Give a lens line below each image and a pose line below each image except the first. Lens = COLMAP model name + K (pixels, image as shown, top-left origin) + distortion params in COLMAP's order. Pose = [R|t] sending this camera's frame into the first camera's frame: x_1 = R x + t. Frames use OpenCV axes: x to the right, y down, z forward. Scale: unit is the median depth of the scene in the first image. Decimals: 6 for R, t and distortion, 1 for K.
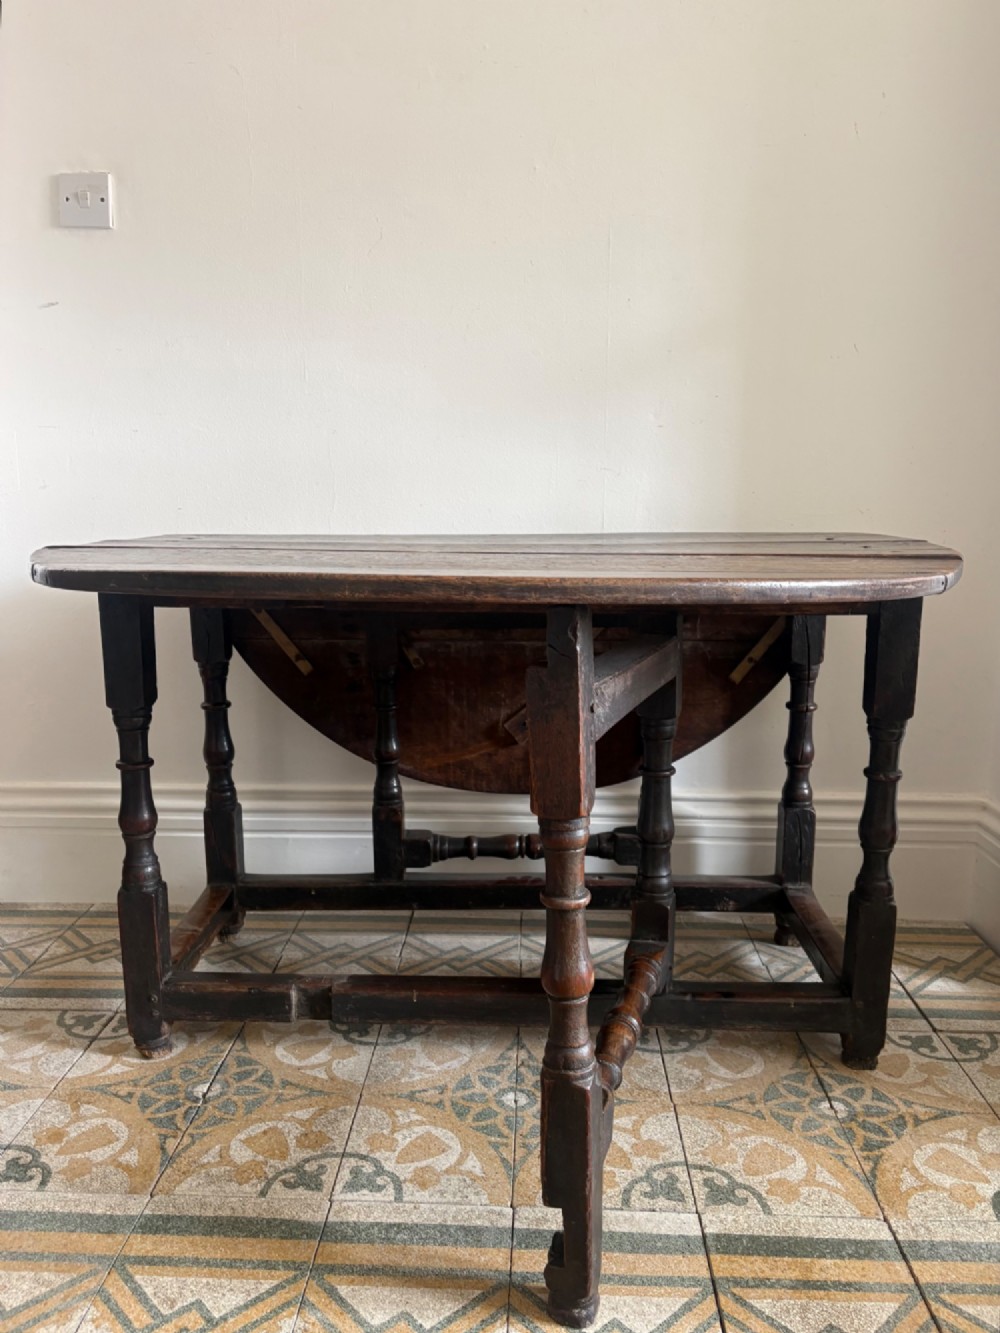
lens RADIAL K [[1020.1, 0, 491.6], [0, 1020.1, 672.6], [0, 0, 1]] dist [0.046440, -0.047558]
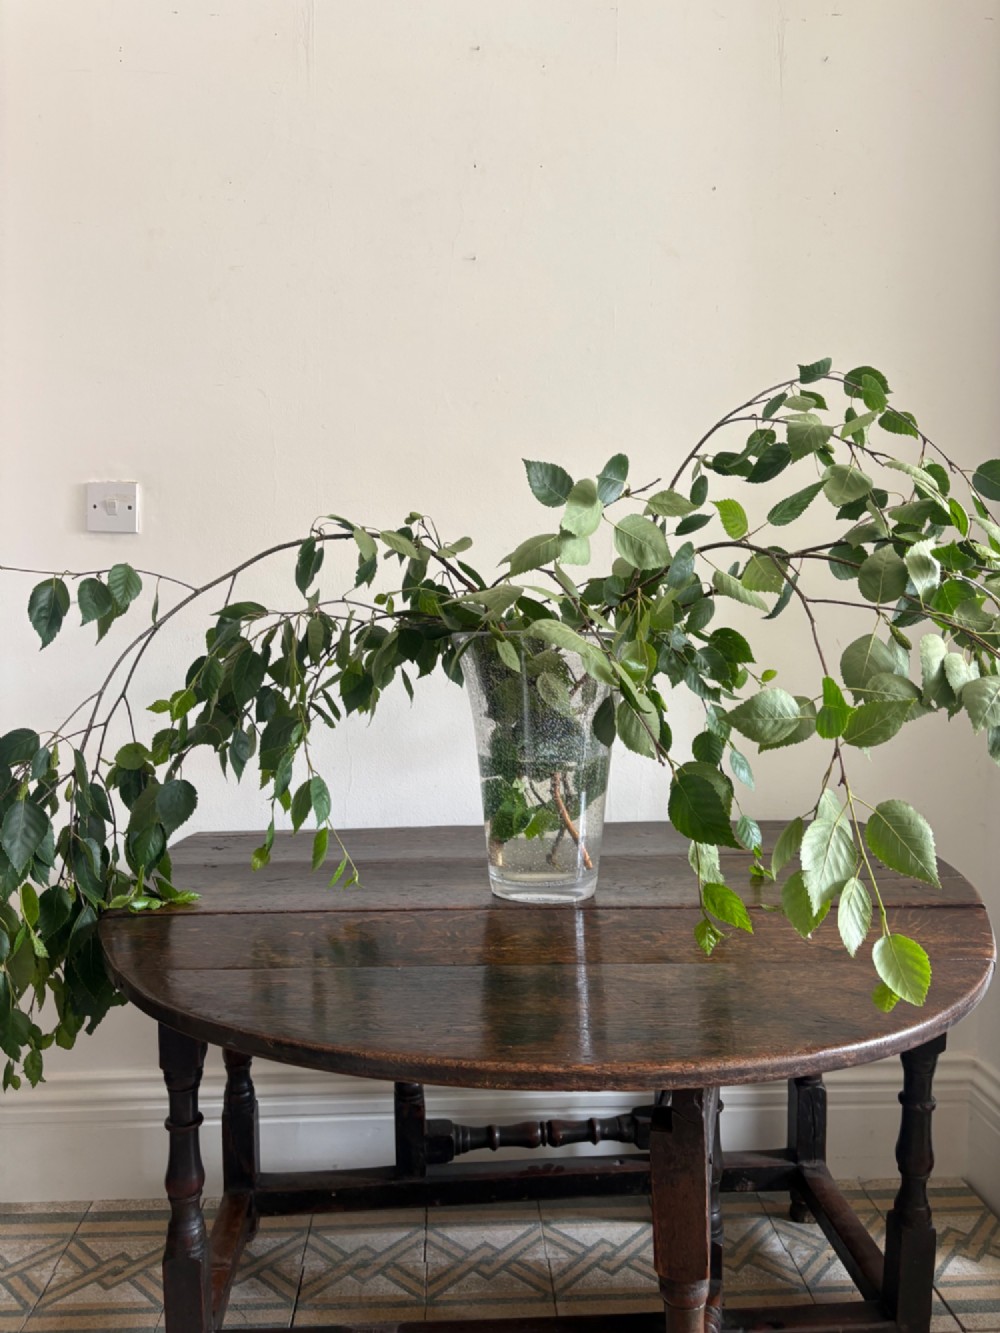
lens RADIAL K [[1020.1, 0, 487.4], [0, 1020.1, 660.0], [0, 0, 1]] dist [0.046440, -0.047558]
pose [[0.996091, -0.009386, 0.087835, -0.127159], [0.017821, 0.995246, -0.095749, -0.229567], [-0.086518, 0.096940, 0.991523, -0.046136]]
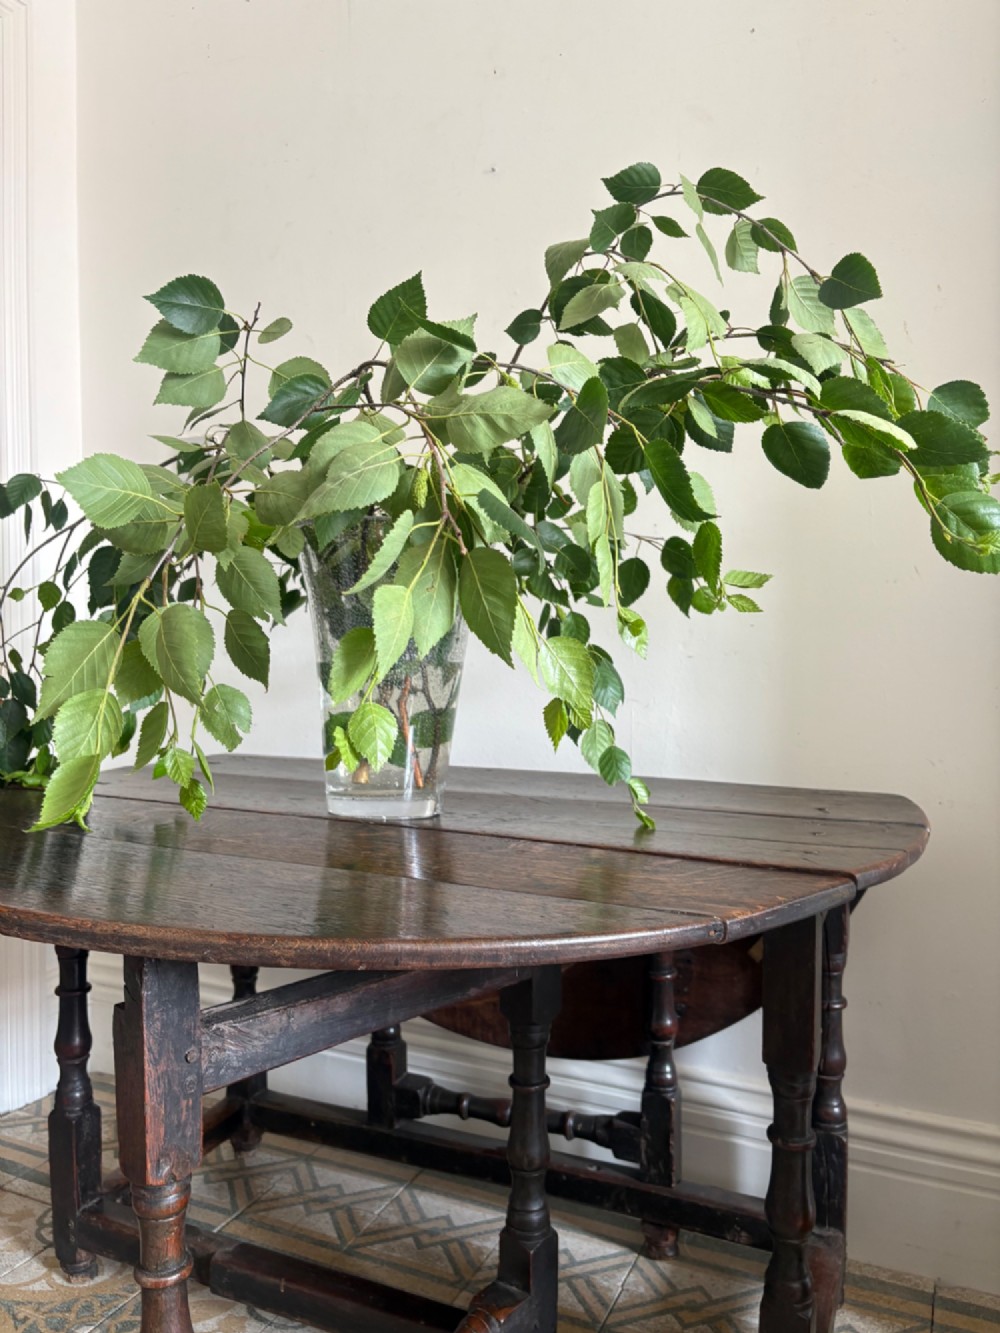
lens RADIAL K [[1020.1, 0, 522.2], [0, 1020.1, 675.3], [0, 0, 1]] dist [0.046440, -0.047558]
pose [[0.924852, 0.021807, -0.379701, 0.433504], [-0.068132, 0.991705, -0.108996, -0.135178], [0.374175, 0.126675, 0.918666, 0.139443]]
